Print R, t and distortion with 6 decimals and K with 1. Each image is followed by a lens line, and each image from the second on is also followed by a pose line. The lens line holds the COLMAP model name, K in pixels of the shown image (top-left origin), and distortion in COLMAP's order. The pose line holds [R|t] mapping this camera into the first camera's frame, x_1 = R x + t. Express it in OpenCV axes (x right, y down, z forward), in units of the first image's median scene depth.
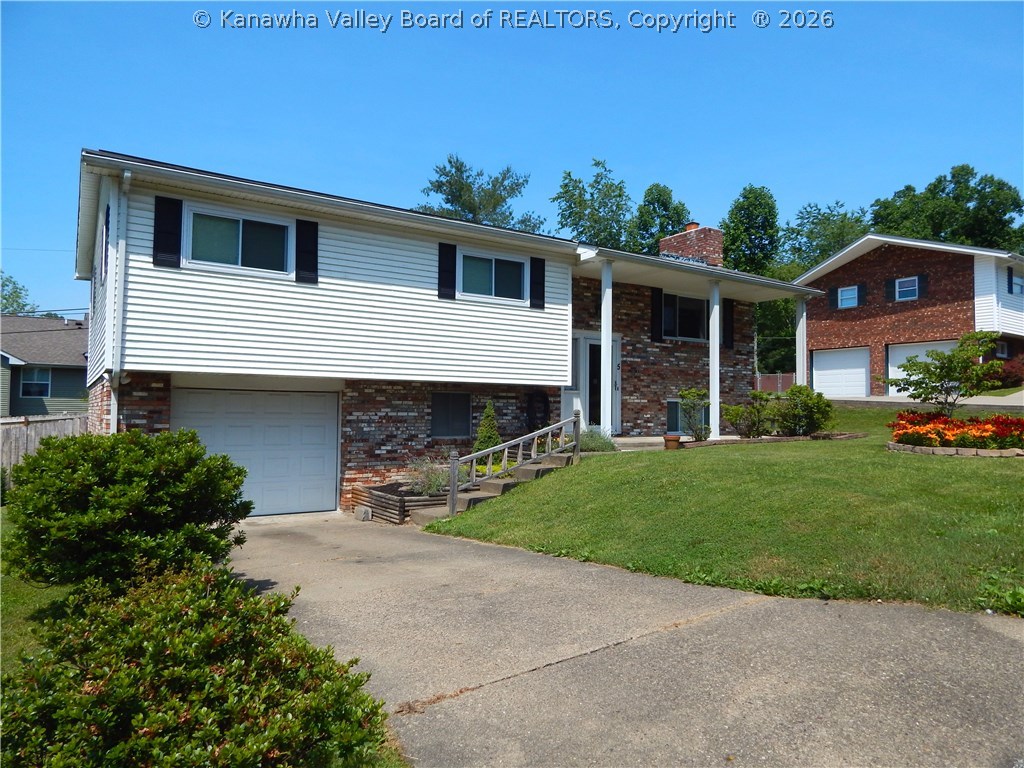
lens RADIAL K [[683.0, 0, 512.0], [0, 683.0, 384.0], [0, 0, 1]] dist [0.001710, -0.003007]
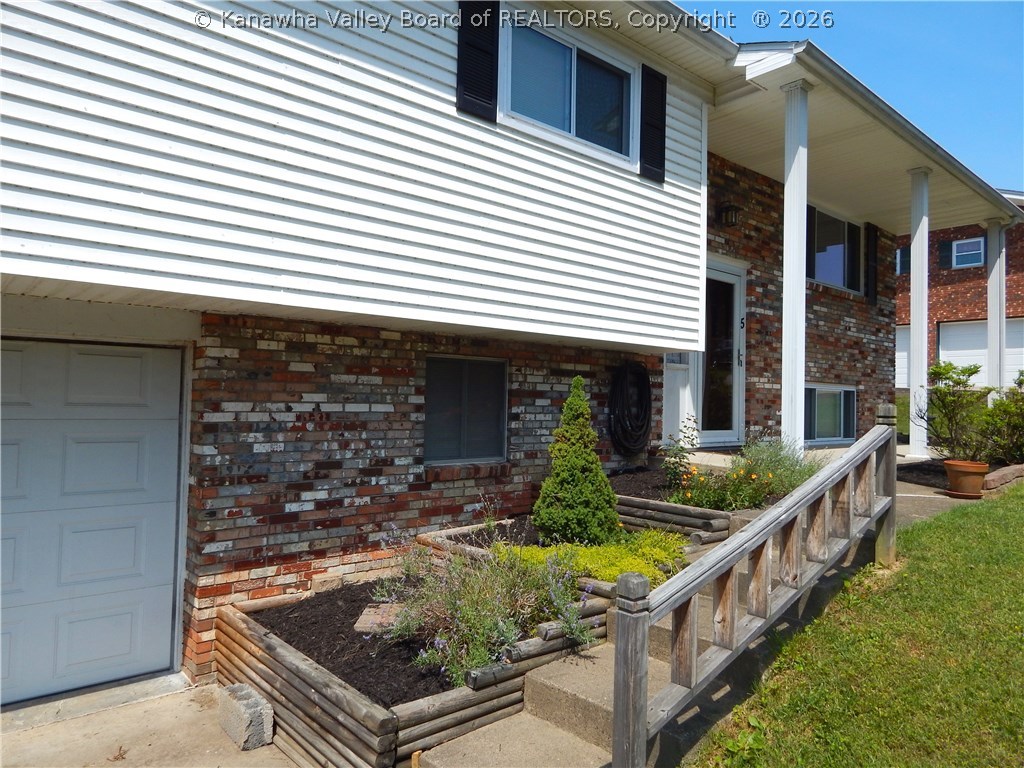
lens RADIAL K [[683.0, 0, 512.0], [0, 683.0, 384.0], [0, 0, 1]] dist [0.001710, -0.003007]
pose [[0.991697, 0.015200, 0.127699, -0.105325], [-0.017655, 0.999680, 0.018112, 0.018371], [-0.127383, -0.020216, 0.991648, 0.514191]]
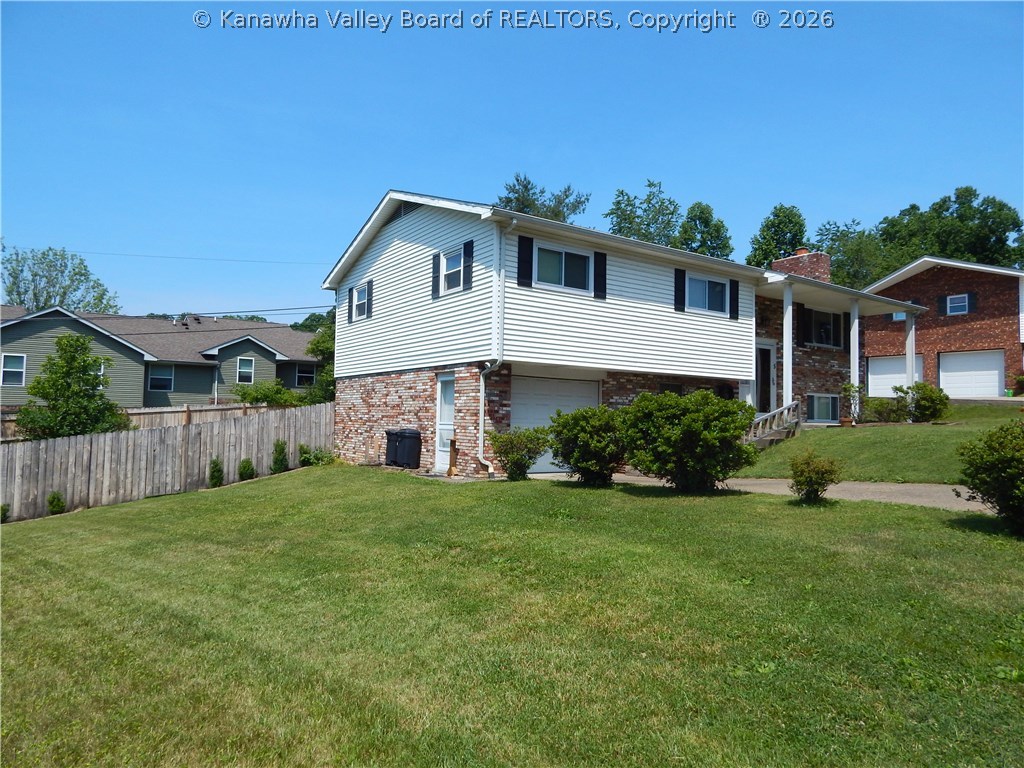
lens RADIAL K [[680.4, 0, 512.0], [0, 680.4, 384.0], [0, 0, 1]] dist [0.003068, -0.000310]
pose [[0.999688, 0.012517, 0.021617, -0.378963], [-0.012350, 0.999893, -0.007868, 0.024926], [-0.021714, 0.007599, 0.999735, -0.254022]]
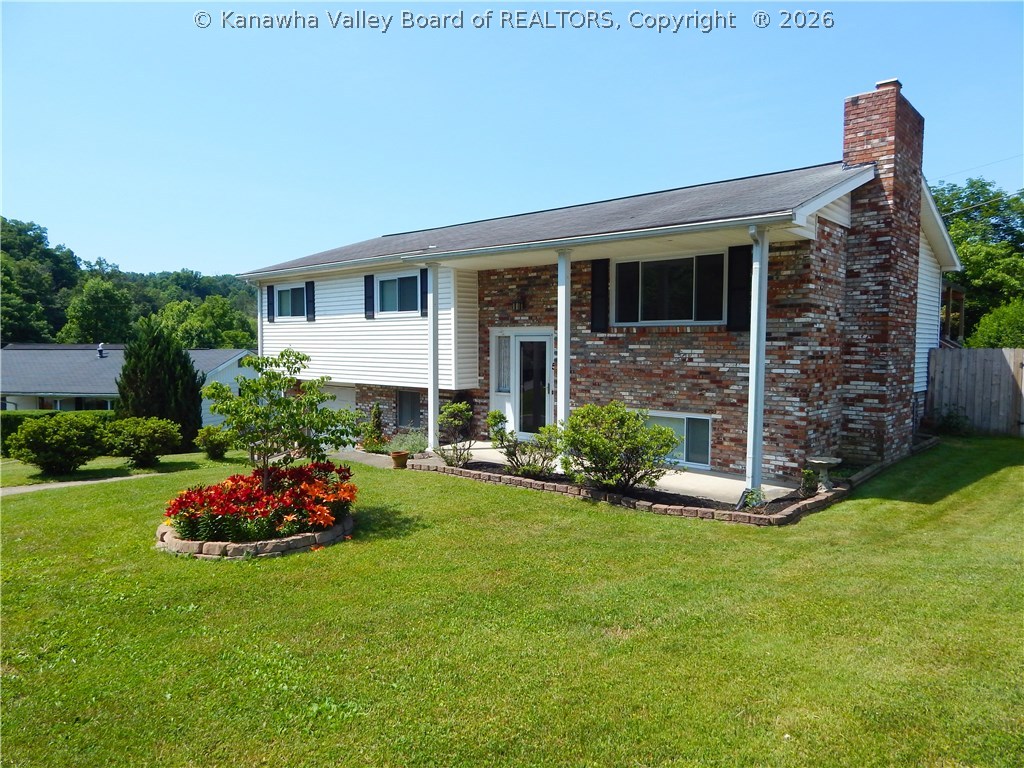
lens RADIAL K [[683.0, 0, 512.0], [0, 683.0, 384.0], [0, 0, 1]] dist [0.001710, -0.003007]
pose [[0.244149, 0.051429, -0.968373, 1.027835], [0.042908, 0.997042, 0.063770, -0.063388], [0.968788, -0.057120, 0.241220, 0.805015]]
